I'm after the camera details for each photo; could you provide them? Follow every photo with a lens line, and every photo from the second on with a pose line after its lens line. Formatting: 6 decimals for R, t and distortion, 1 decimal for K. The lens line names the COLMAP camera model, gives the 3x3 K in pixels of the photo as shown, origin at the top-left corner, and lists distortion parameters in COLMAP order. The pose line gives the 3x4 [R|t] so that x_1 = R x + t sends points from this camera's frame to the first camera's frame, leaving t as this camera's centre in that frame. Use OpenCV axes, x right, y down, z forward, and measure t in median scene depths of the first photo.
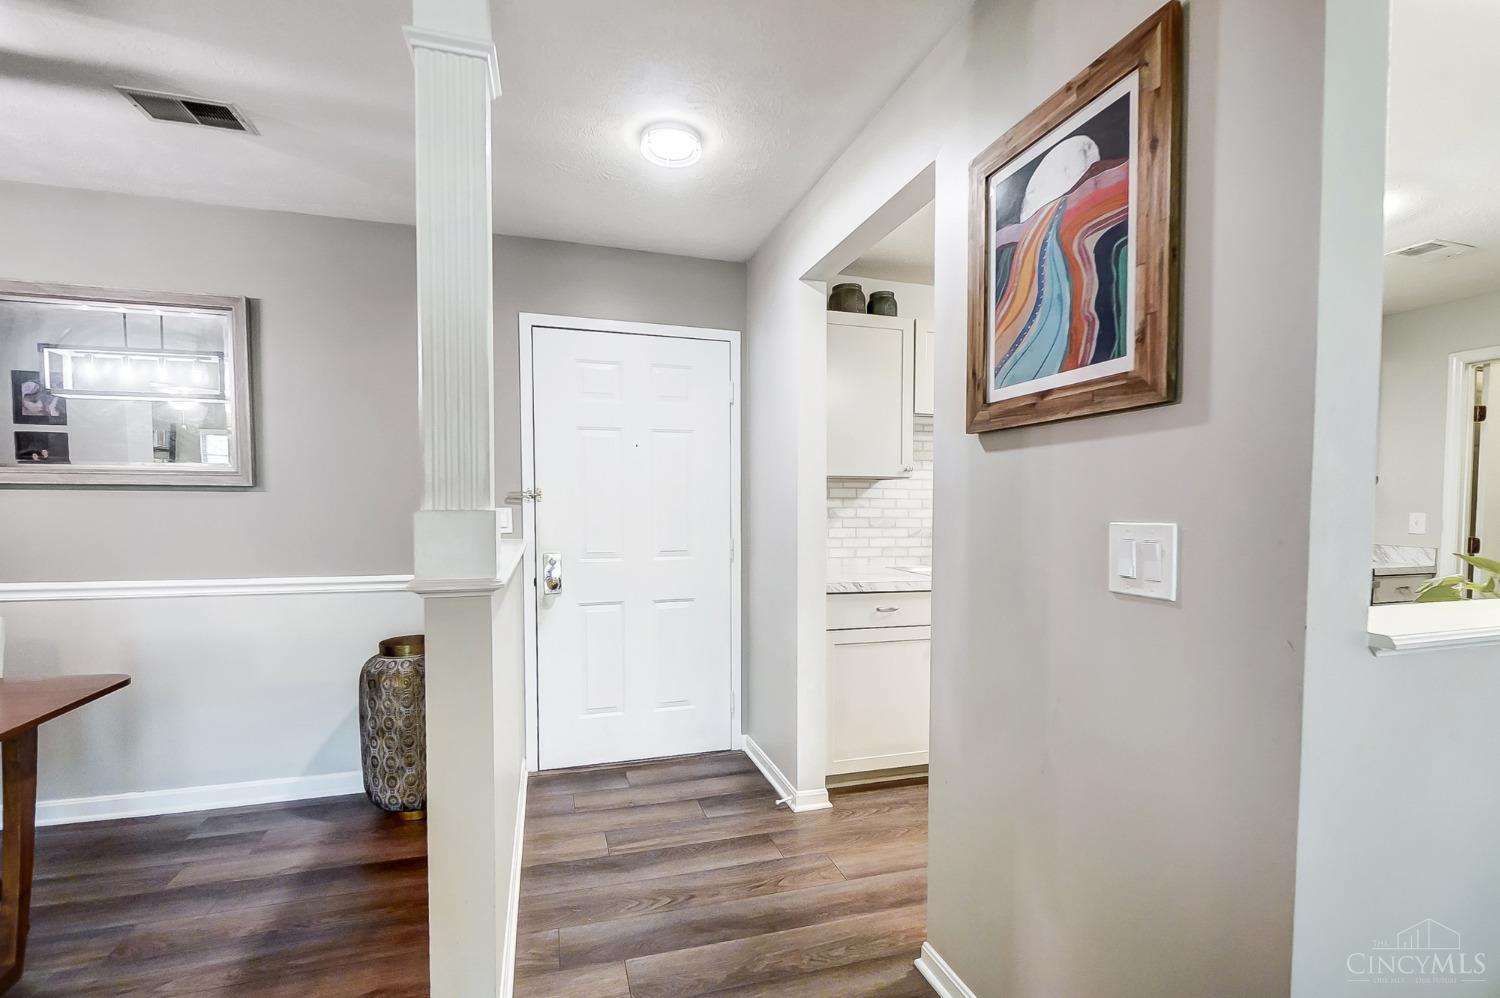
lens RADIAL K [[667.9, 0, 743.8], [0, 667.9, 506.6], [0, 0, 1]] dist [0.000529, 0.000101]
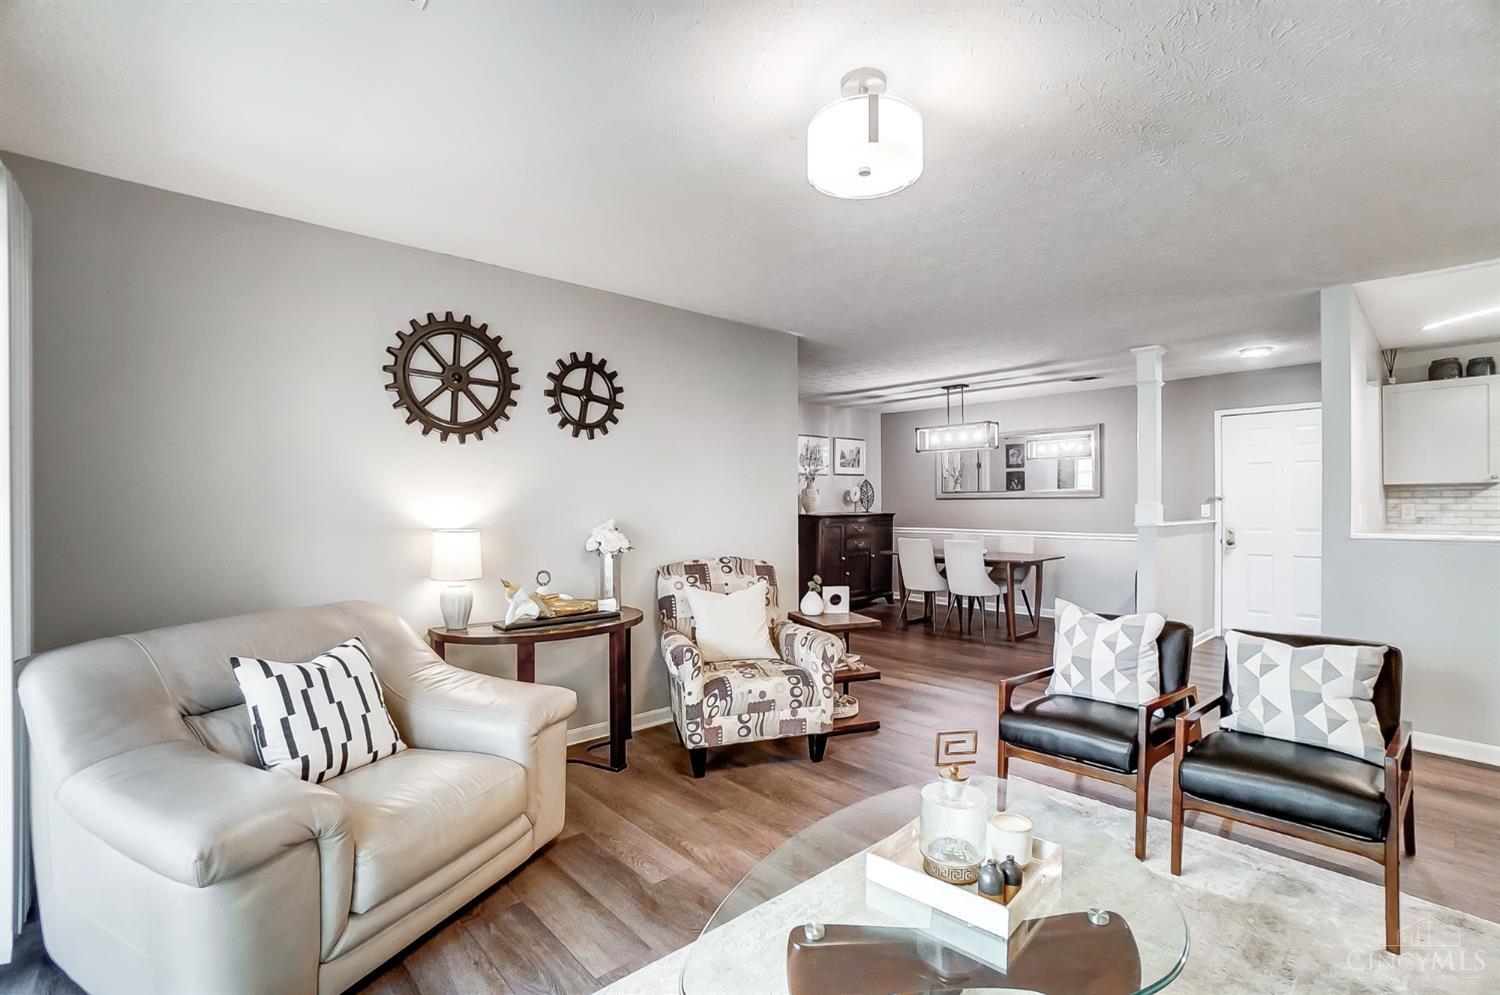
lens RADIAL K [[675.3, 0, 750.0], [0, 675.3, 497.5], [0, 0, 1]] dist [-0.068640, 0.027174]
pose [[0.428102, -0.013483, -0.903630, 0.855134], [0.001571, 0.999898, -0.014175, 0.006457], [0.903729, 0.004648, 0.428080, -1.113132]]
